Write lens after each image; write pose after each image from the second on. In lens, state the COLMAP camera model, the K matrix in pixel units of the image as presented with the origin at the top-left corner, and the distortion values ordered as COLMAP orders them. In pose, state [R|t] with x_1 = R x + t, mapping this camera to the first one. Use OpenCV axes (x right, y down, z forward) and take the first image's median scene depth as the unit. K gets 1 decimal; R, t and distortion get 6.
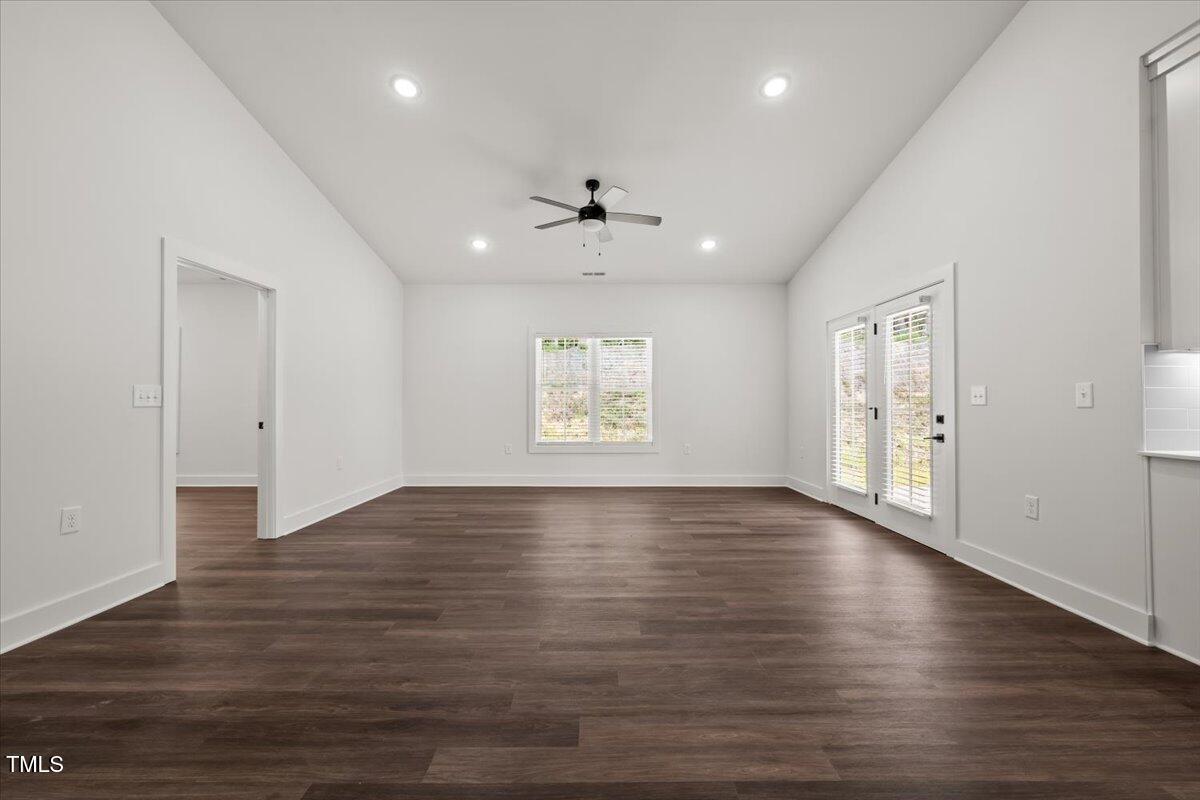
lens RADIAL K [[478.5, 0, 598.4], [0, 478.5, 398.3], [0, 0, 1]] dist [-0.001397, -0.000052]
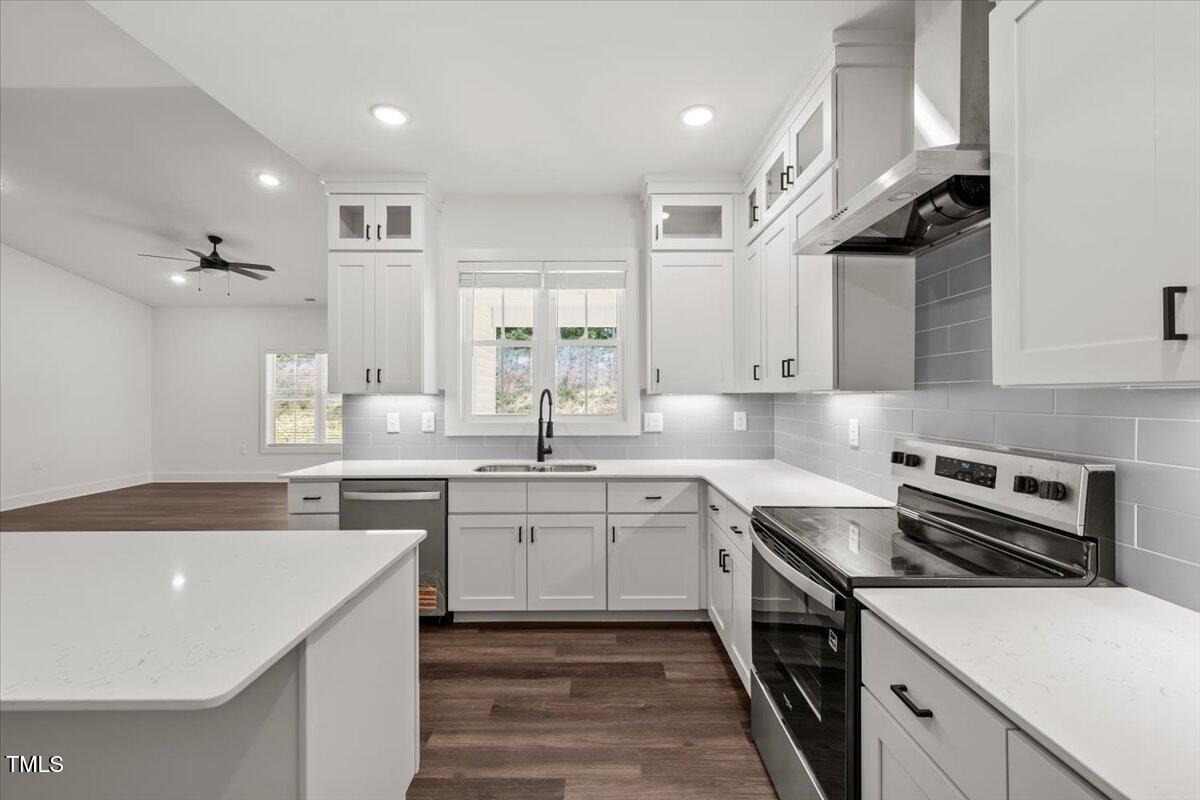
lens RADIAL K [[492.8, 0, 598.0], [0, 492.8, 392.1], [0, 0, 1]] dist [-0.000422, 0.000084]
pose [[0.999996, -0.001898, -0.002235, 1.182456], [0.001907, 0.999990, 0.003929, -0.065218], [0.002227, -0.003933, 0.999990, -0.329802]]
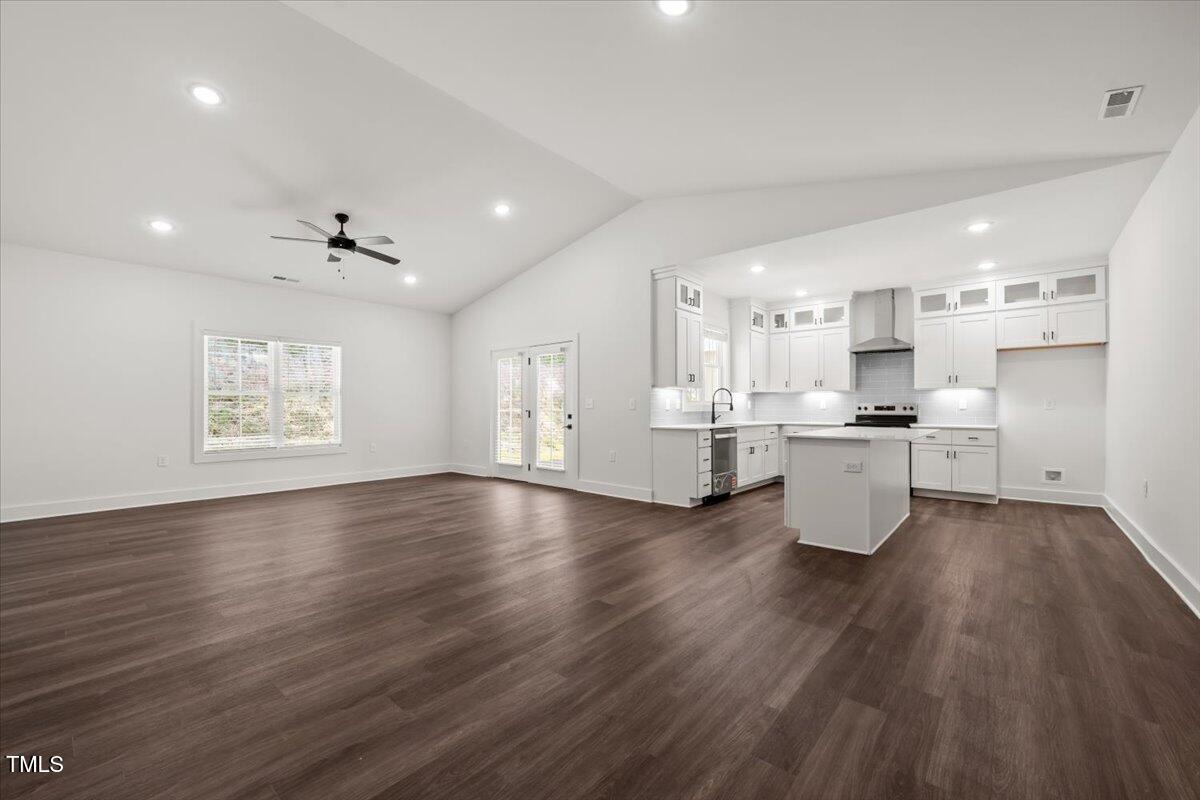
lens RADIAL K [[481.3, 0, 600.6], [0, 481.3, 405.7], [0, 0, 1]] dist [0.000320, 0.000120]
pose [[0.651100, 0.002563, 0.758988, -0.584360], [-0.007993, 0.999962, 0.003480, -0.004081], [-0.758950, -0.008333, 0.651096, -0.276977]]
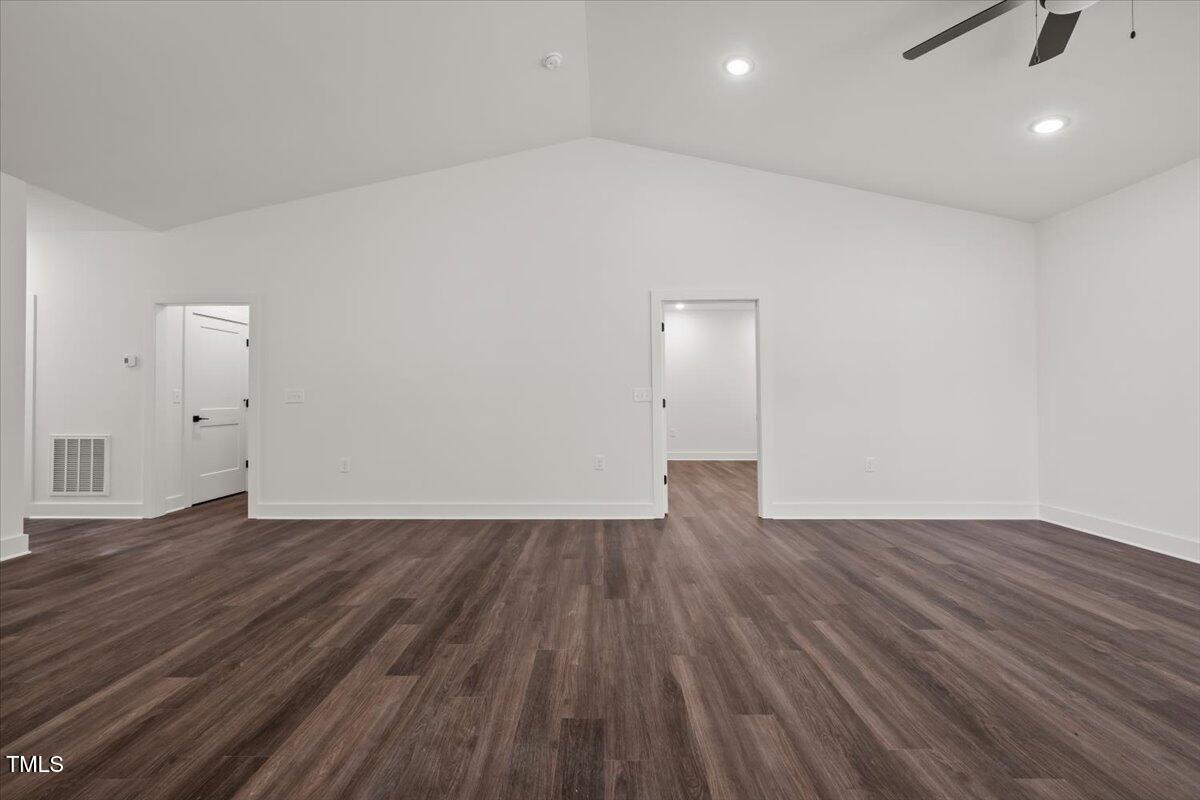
lens RADIAL K [[492.8, 0, 598.0], [0, 492.8, 392.1], [0, 0, 1]] dist [-0.000422, 0.000084]
pose [[-0.008719, -0.012854, -0.999879, 0.527972], [0.015455, 0.999796, -0.012988, 0.004522], [0.999843, -0.015567, -0.008518, 0.666660]]
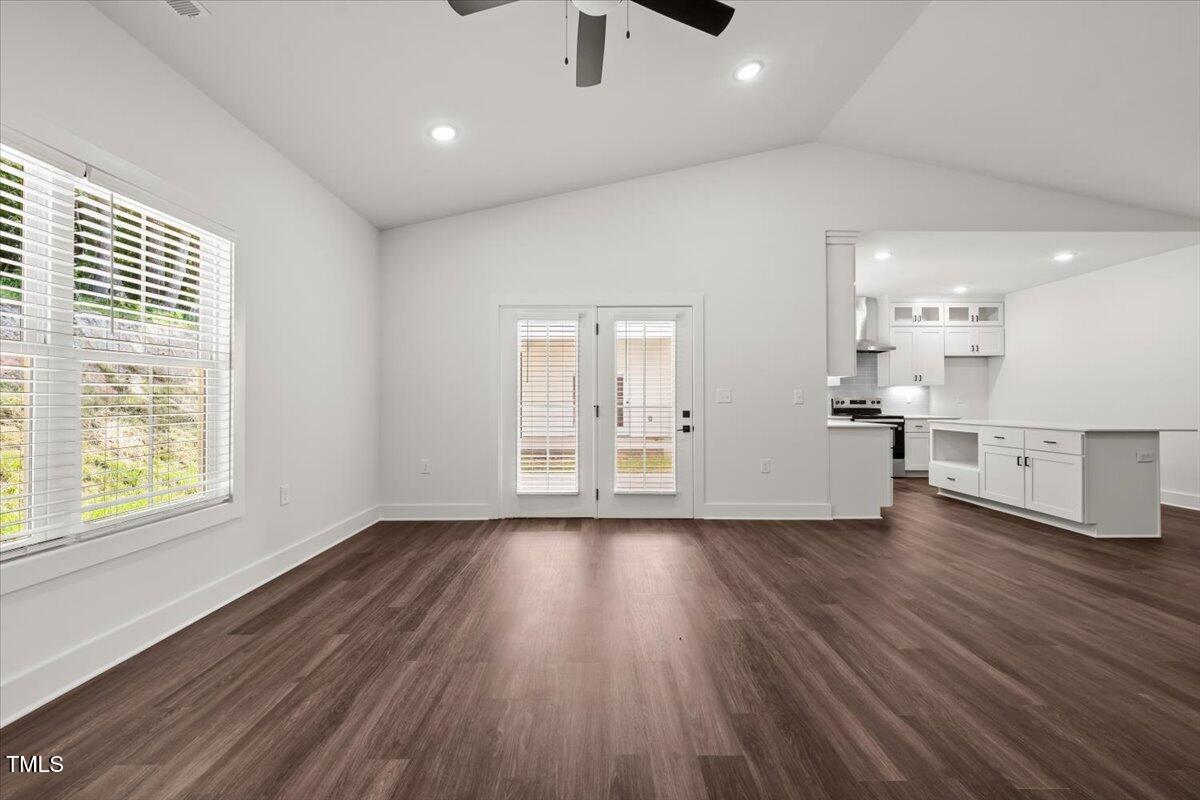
lens RADIAL K [[478.5, 0, 598.4], [0, 478.5, 398.3], [0, 0, 1]] dist [-0.001397, -0.000052]
pose [[-0.005334, 0.006320, 0.999966, -0.535380], [-0.012082, 0.999907, -0.006384, 0.012564], [-0.999913, -0.012115, -0.005257, 1.200628]]
